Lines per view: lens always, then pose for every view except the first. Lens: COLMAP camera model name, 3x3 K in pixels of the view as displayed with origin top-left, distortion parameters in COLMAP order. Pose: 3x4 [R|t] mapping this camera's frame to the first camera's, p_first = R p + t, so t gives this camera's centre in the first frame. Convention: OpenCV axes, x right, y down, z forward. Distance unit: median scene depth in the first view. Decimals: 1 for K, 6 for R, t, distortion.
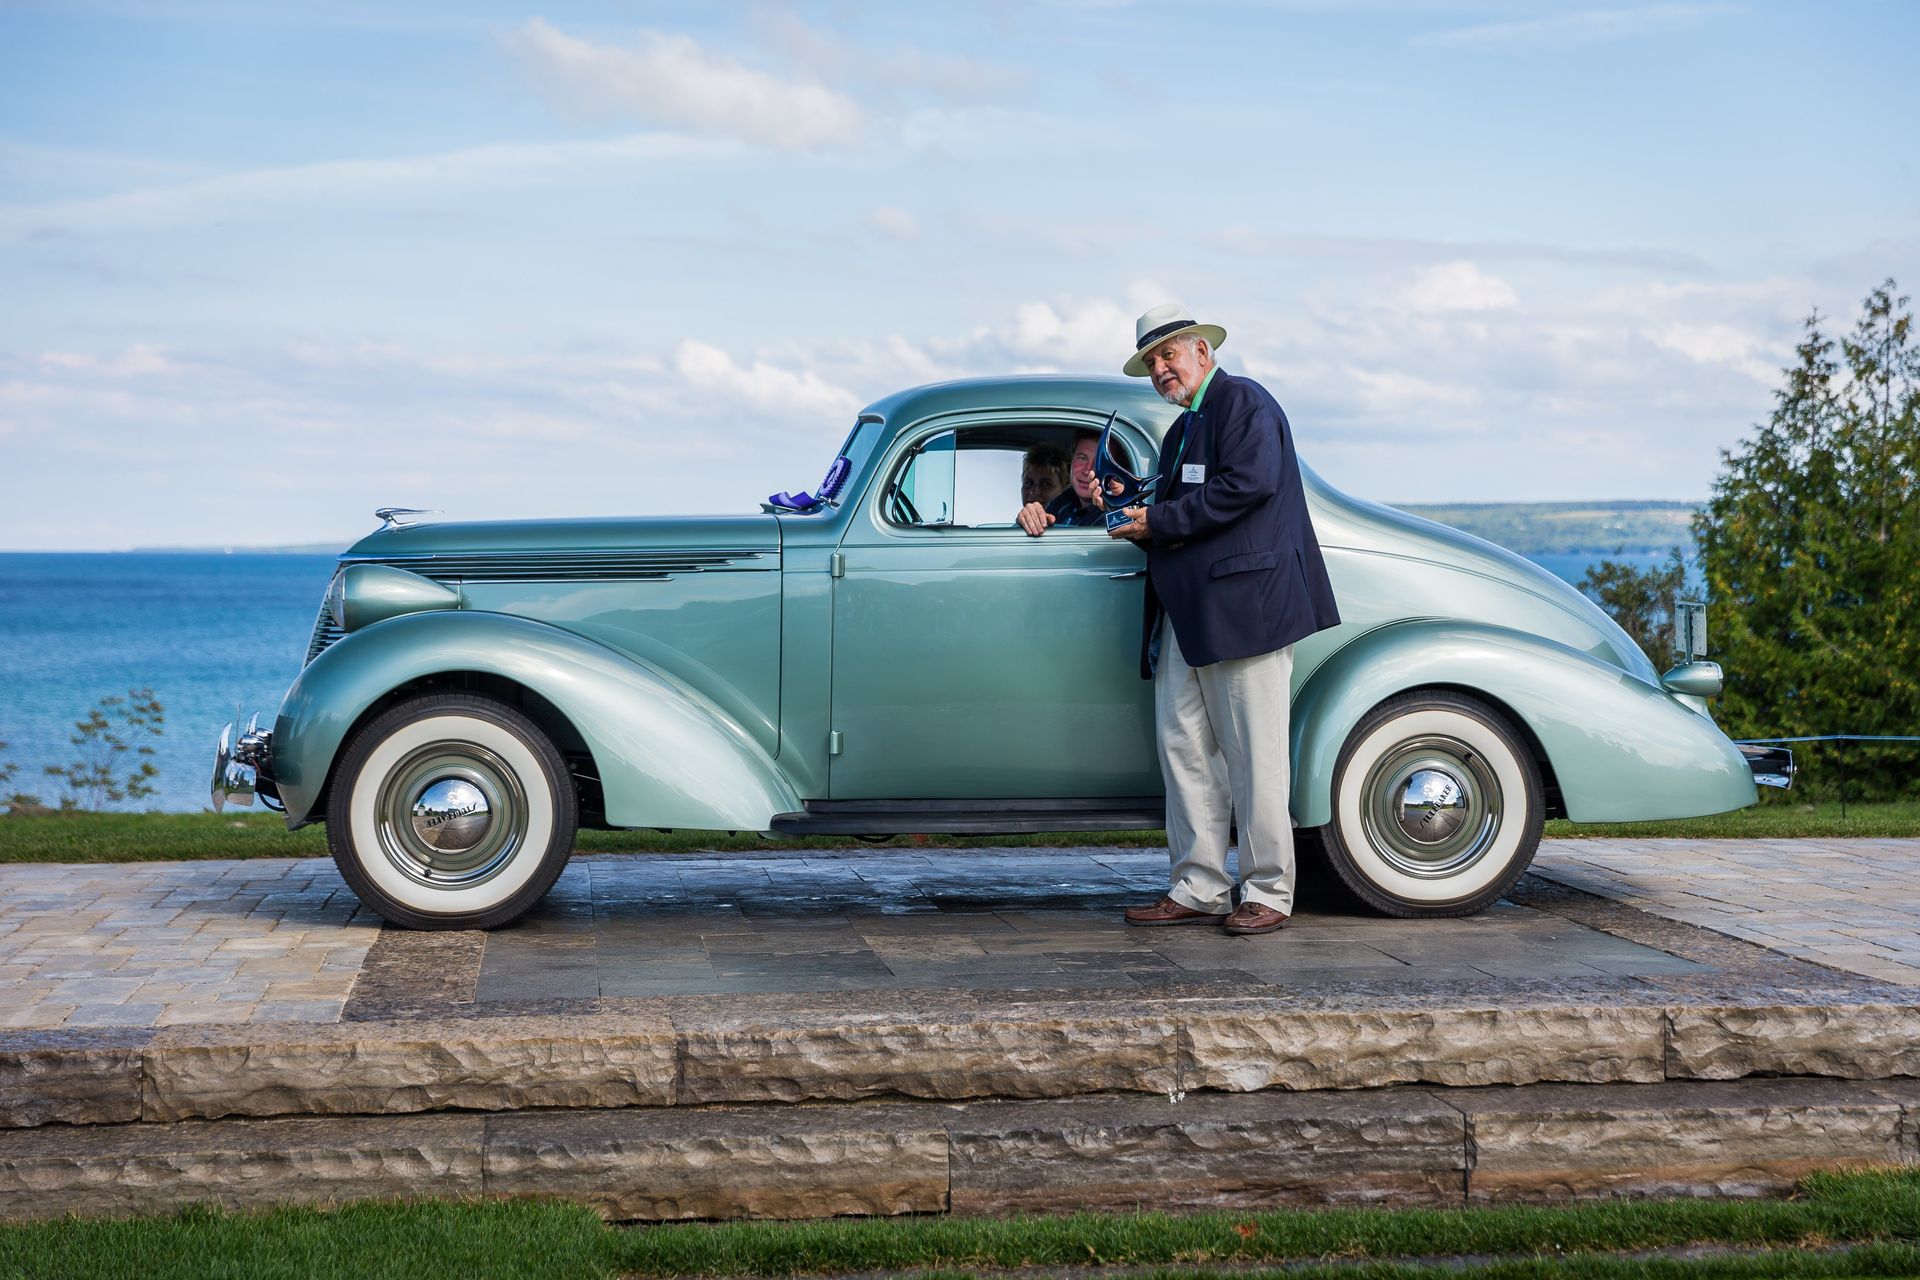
lens RADIAL K [[3256.7, 0, 960.0], [0, 3256.7, 640.0], [0, 0, 1]] dist [0.130533, 0.197739]
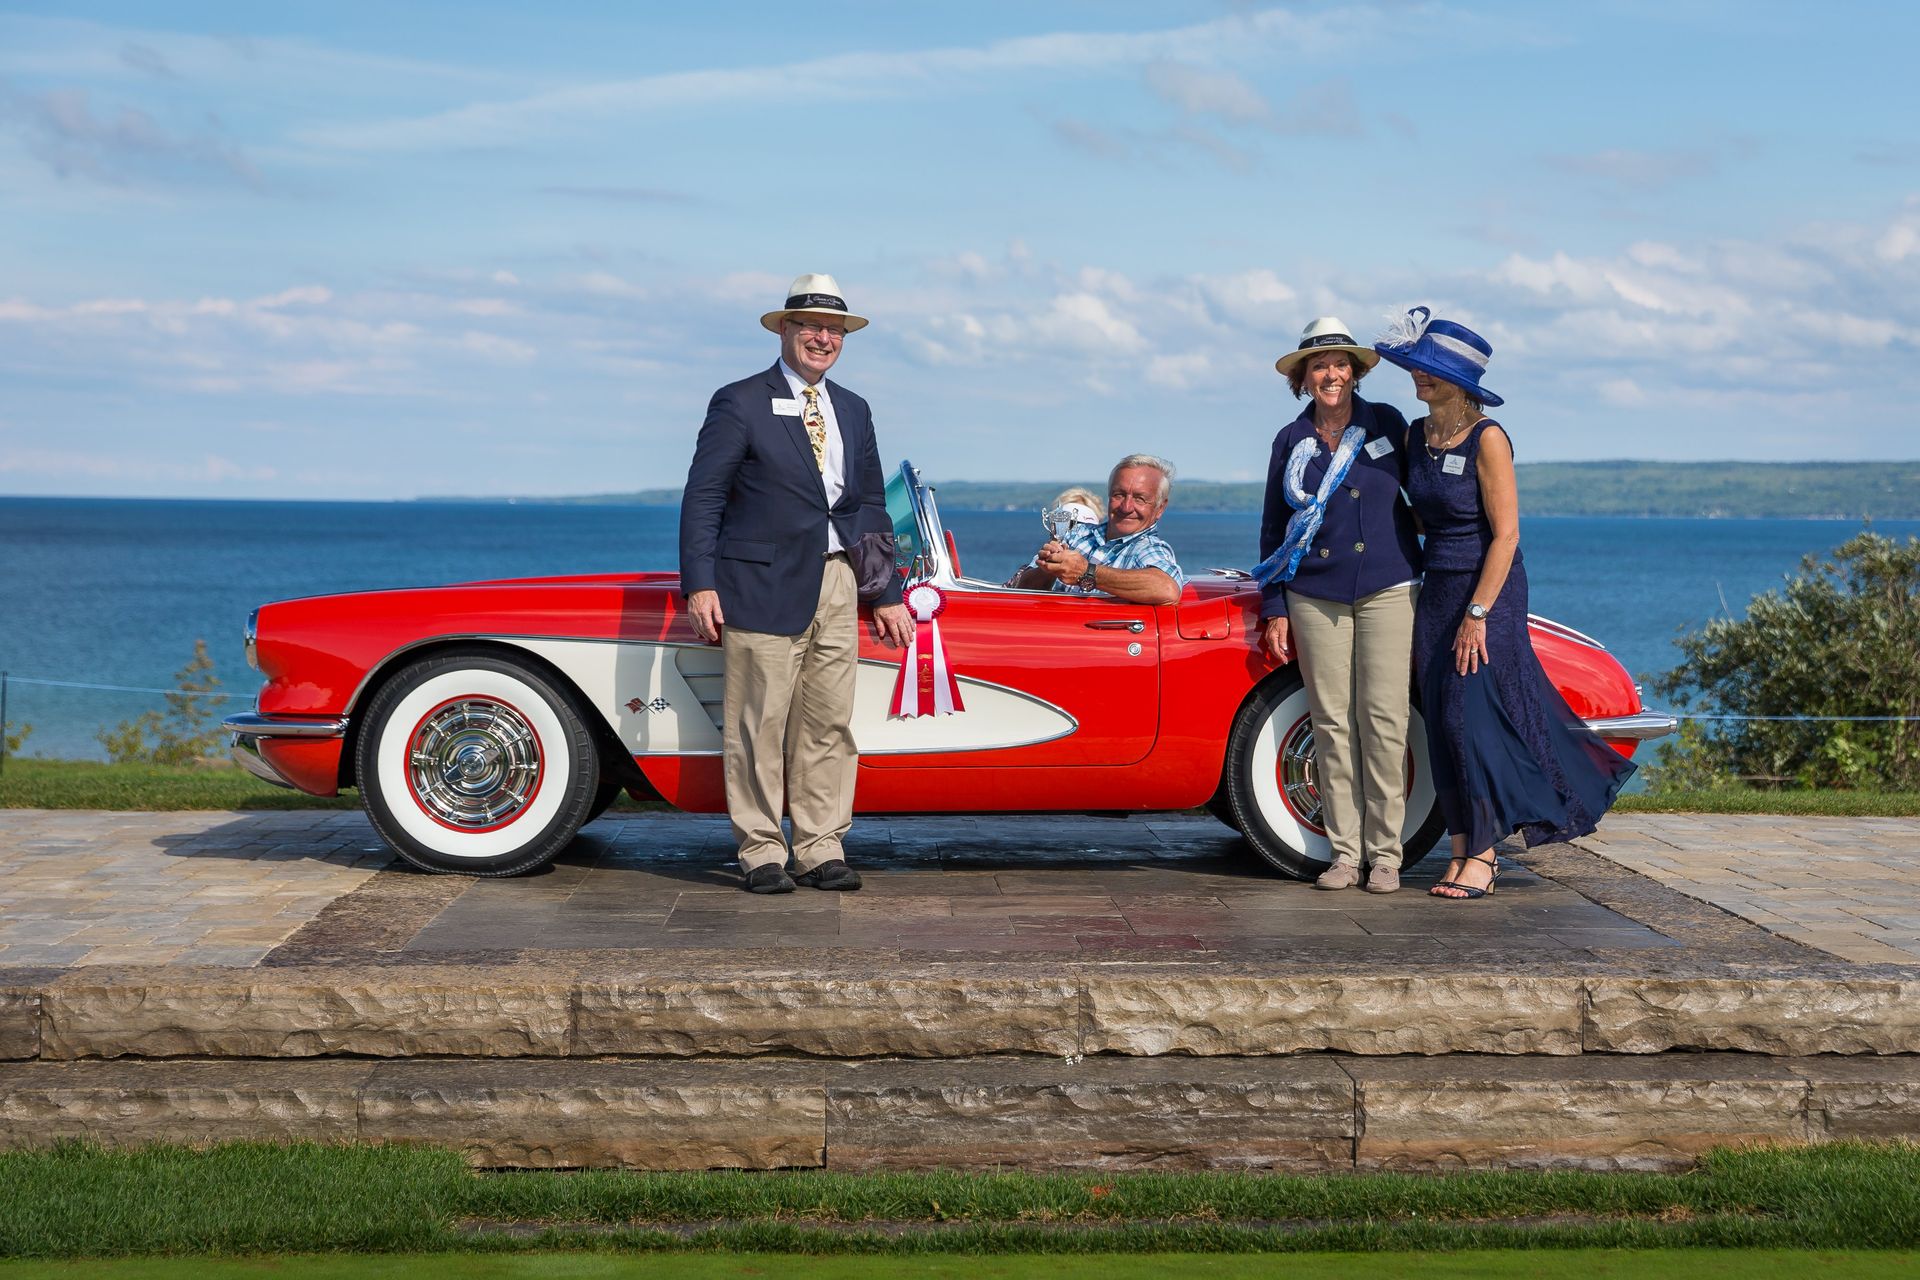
lens RADIAL K [[3473.4, 0, 1027.1], [0, 3473.4, 631.9], [0, 0, 1]] dist [0.099359, 0.146616]
pose [[0.996790, 0.013295, -0.078945, 0.135369], [-0.012617, 0.999879, 0.009080, 0.001090], [0.079057, -0.008055, 0.996838, -0.050909]]
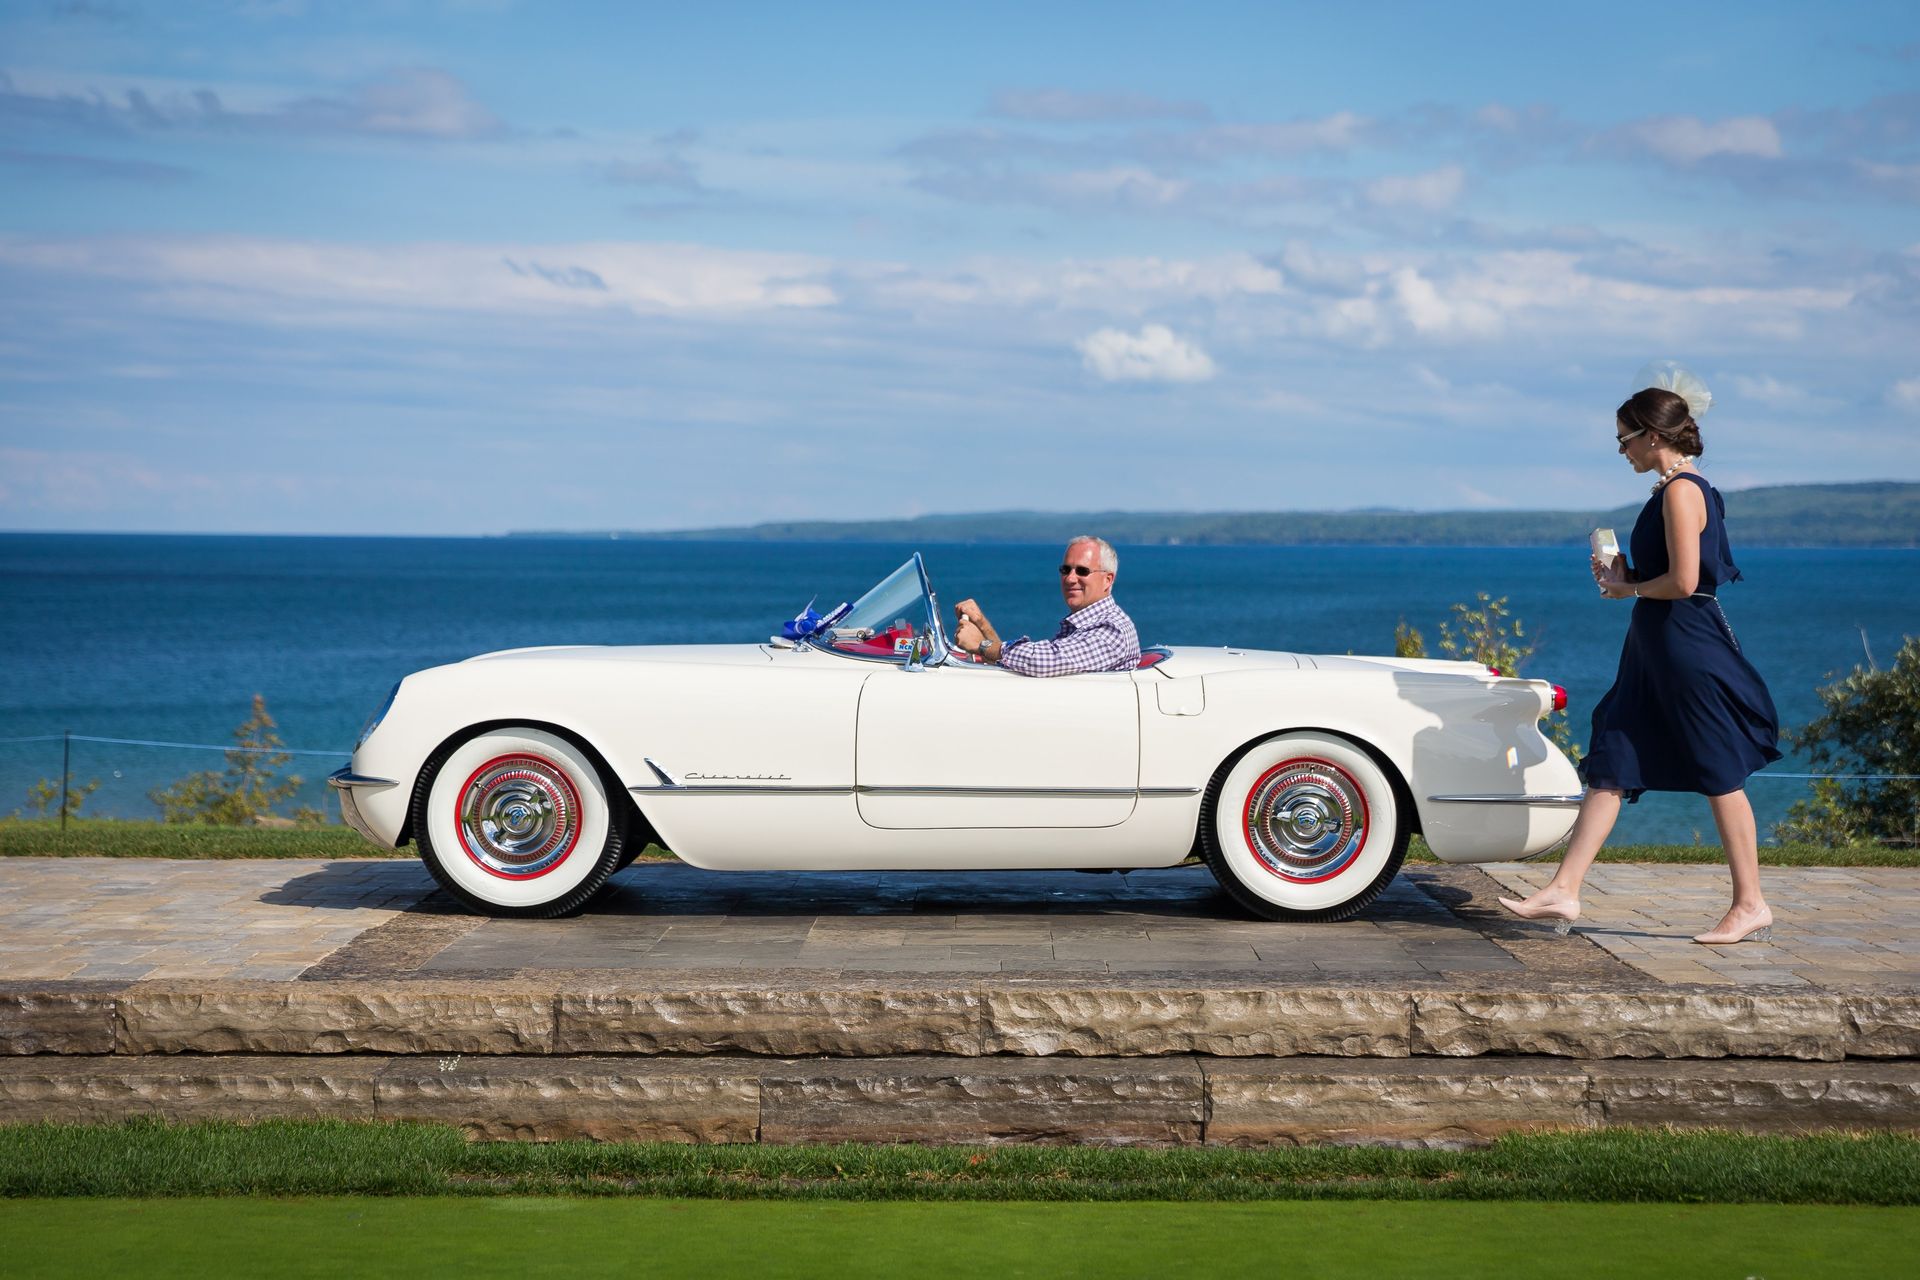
lens RADIAL K [[4027.5, 0, 971.5], [0, 4027.5, 696.2], [0, 0, 1]] dist [0.192870, 0.263420]
pose [[0.990122, 0.011988, -0.139693, 0.269493], [-0.010171, 0.999854, 0.013716, -0.009912], [0.139837, -0.012160, 0.990100, -0.438300]]
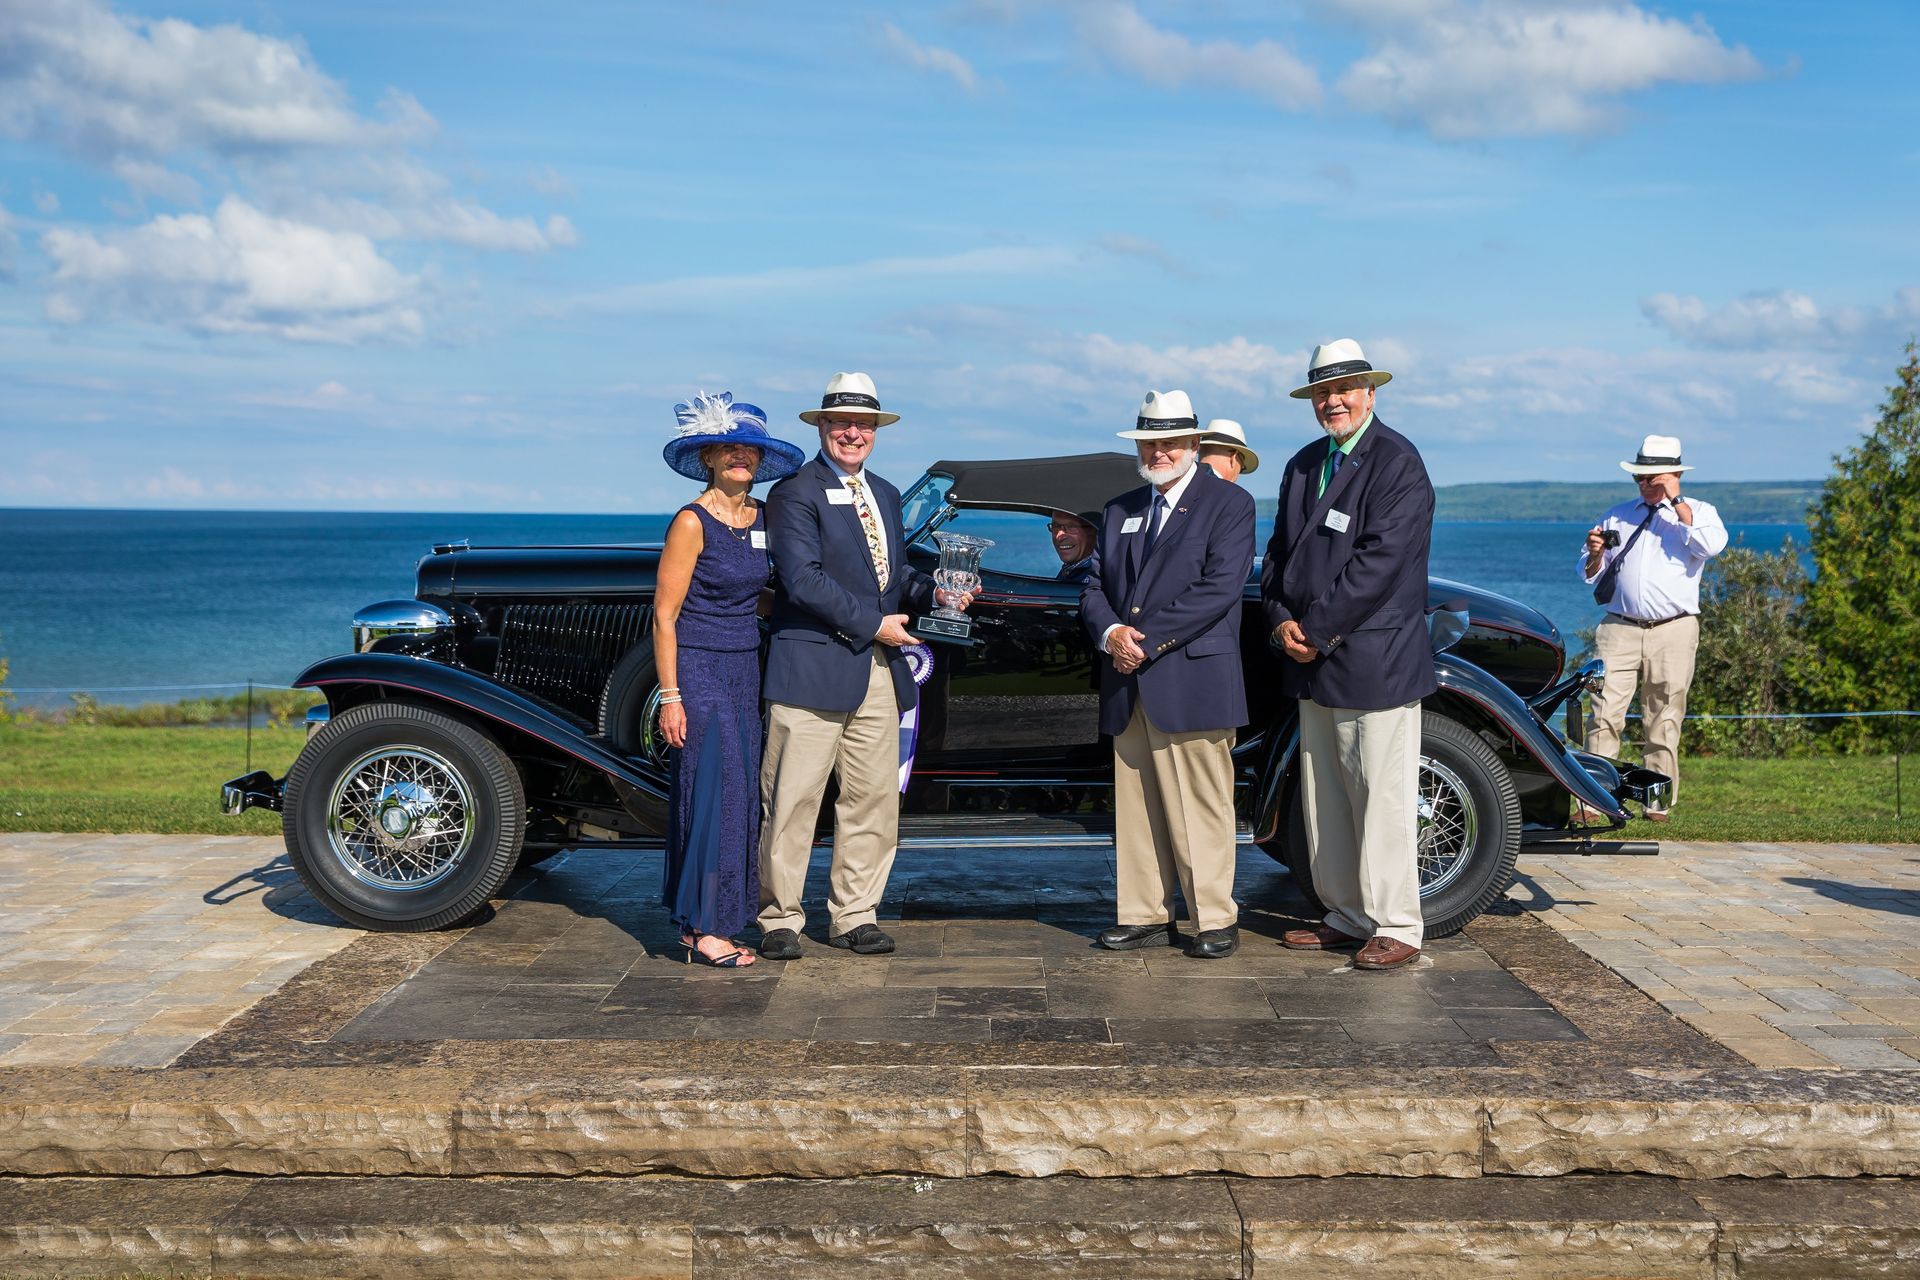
lens RADIAL K [[2423.8, 0, 998.2], [0, 2423.8, 650.2], [0, 0, 1]] dist [0.020549, 0.108570]
pose [[0.991670, 0.014380, -0.127997, 0.169866], [-0.010520, 0.999471, 0.030776, -0.041137], [0.128372, -0.029174, 0.991297, 0.296097]]
